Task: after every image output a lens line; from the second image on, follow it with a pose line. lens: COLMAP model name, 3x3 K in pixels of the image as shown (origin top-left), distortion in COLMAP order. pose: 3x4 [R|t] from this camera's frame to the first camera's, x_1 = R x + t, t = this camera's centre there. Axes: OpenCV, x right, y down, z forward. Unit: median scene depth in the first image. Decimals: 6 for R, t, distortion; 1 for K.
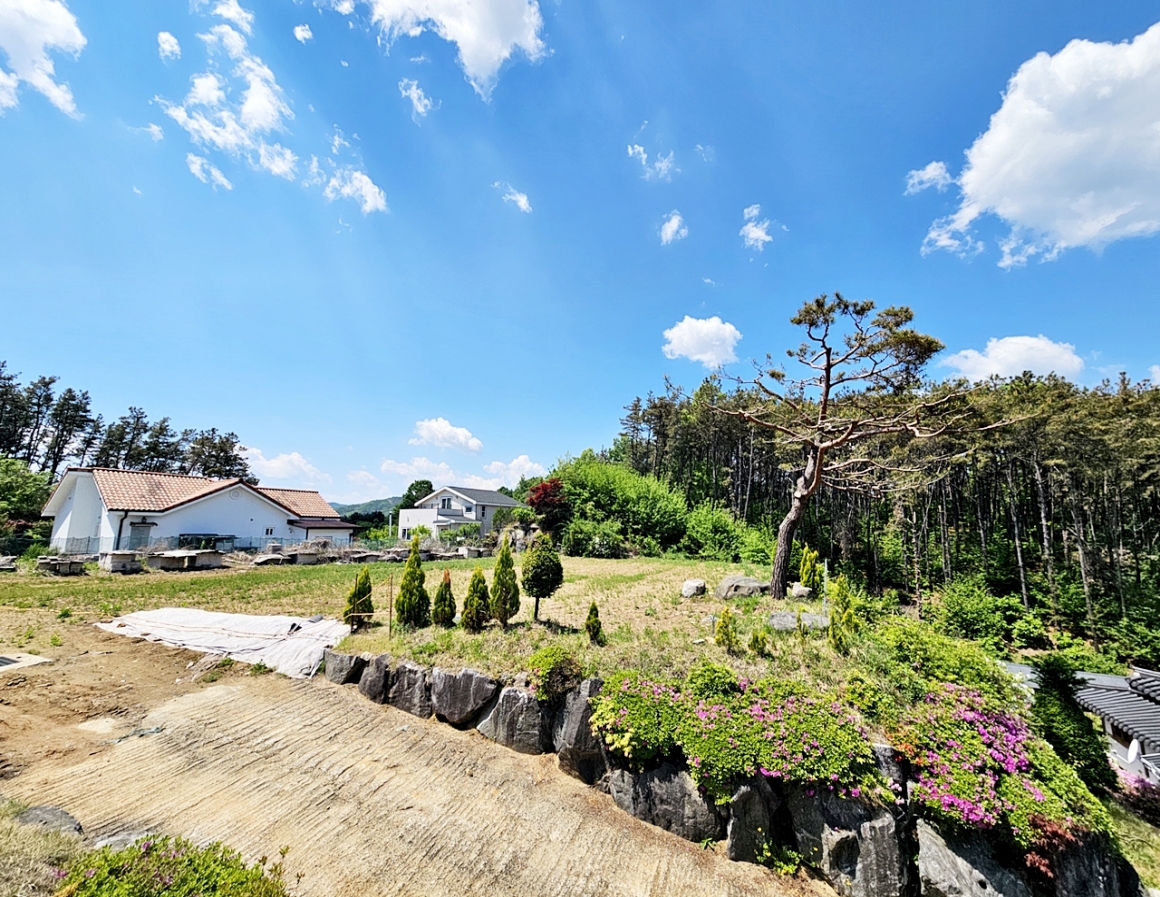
lens RADIAL K [[477.2, 0, 576.8], [0, 477.2, 462.6], [0, 0, 1]] dist [-0.000259, 0.000072]
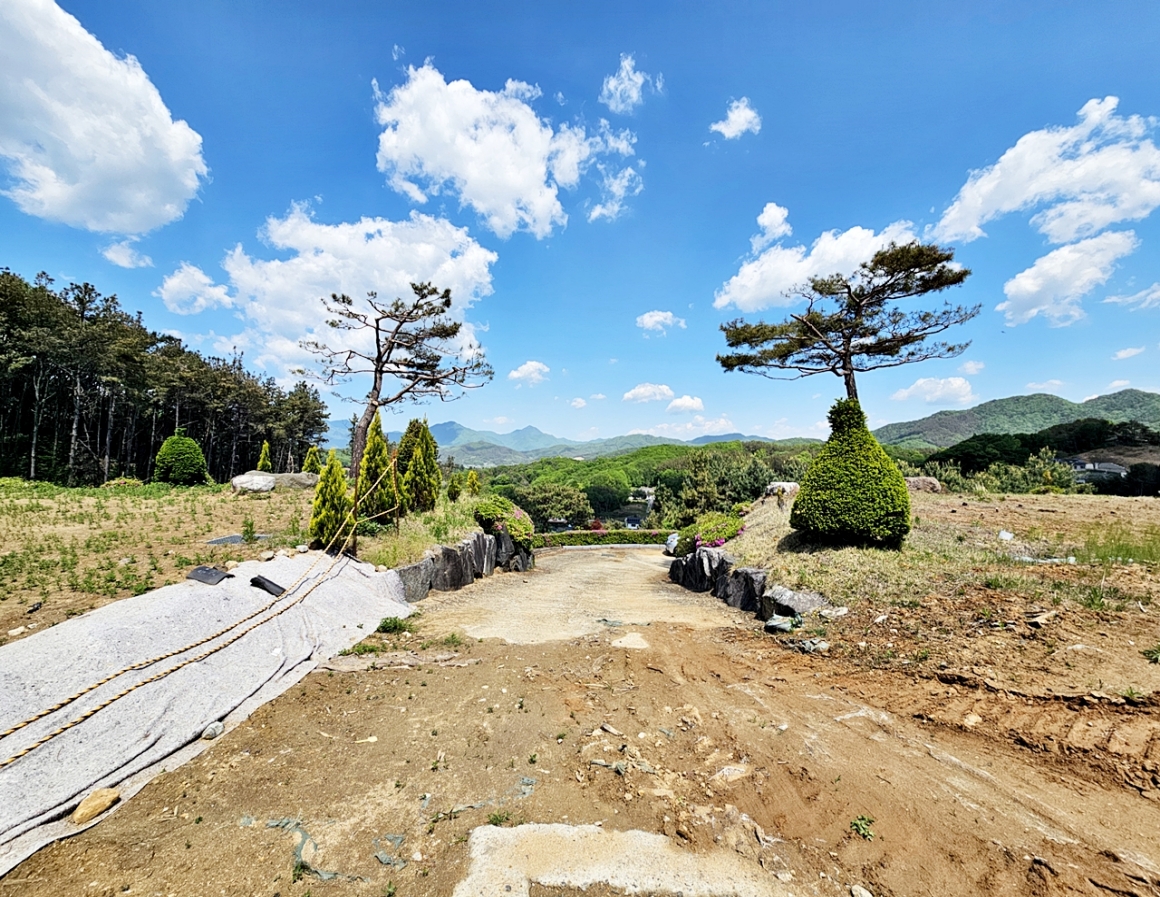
lens RADIAL K [[475.2, 0, 579.2], [0, 475.2, 450.7], [0, 0, 1]] dist [-0.000645, 0.000879]
pose [[-0.287343, 0.010076, 0.957775, -0.262896], [-0.145699, 0.987848, -0.054104, 0.047778], [-0.946681, -0.155093, -0.282383, 0.205376]]
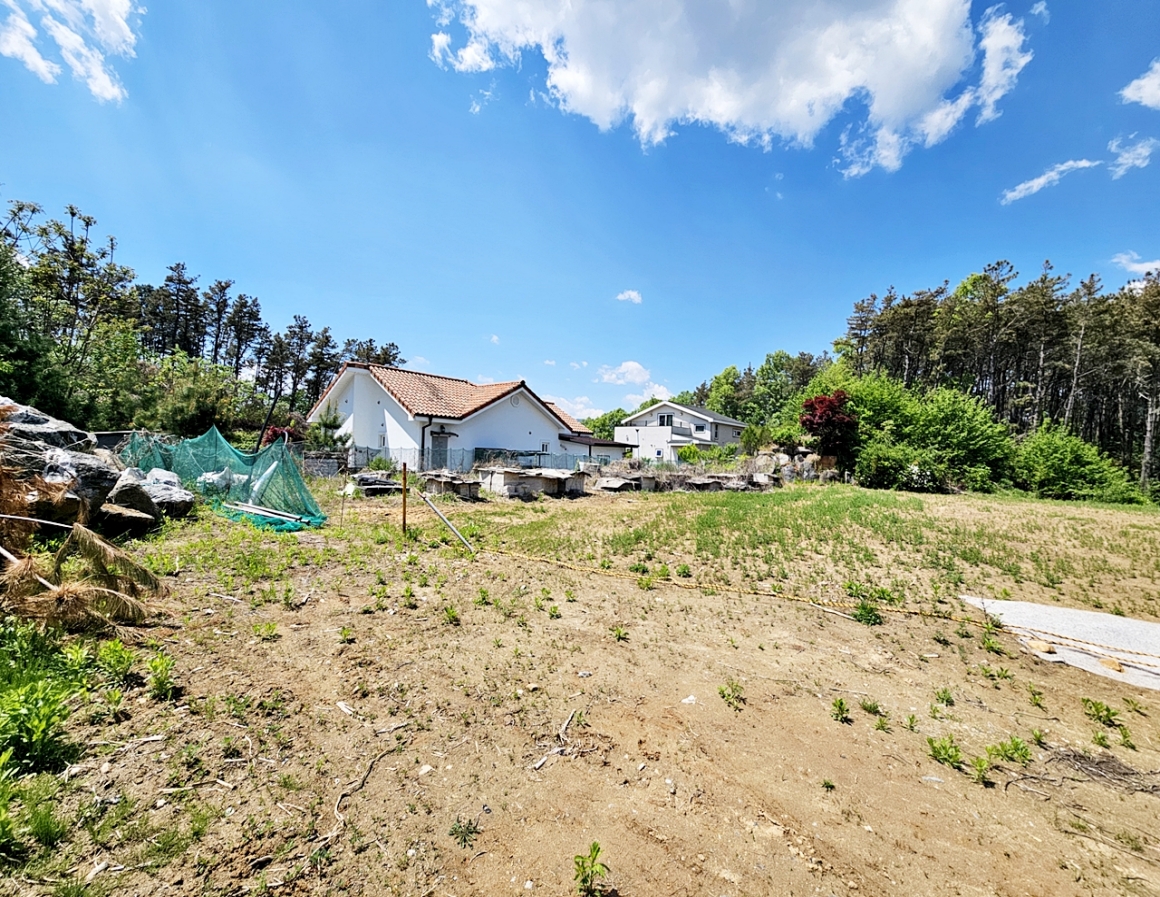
lens RADIAL K [[473.5, 0, 579.5], [0, 473.5, 450.9], [0, 0, 1]] dist [0.000361, 0.000837]
pose [[0.991611, 0.026588, -0.126493, -0.331776], [-0.009490, 0.990950, 0.133893, 0.027746], [0.128908, -0.131569, 0.982890, 0.141088]]
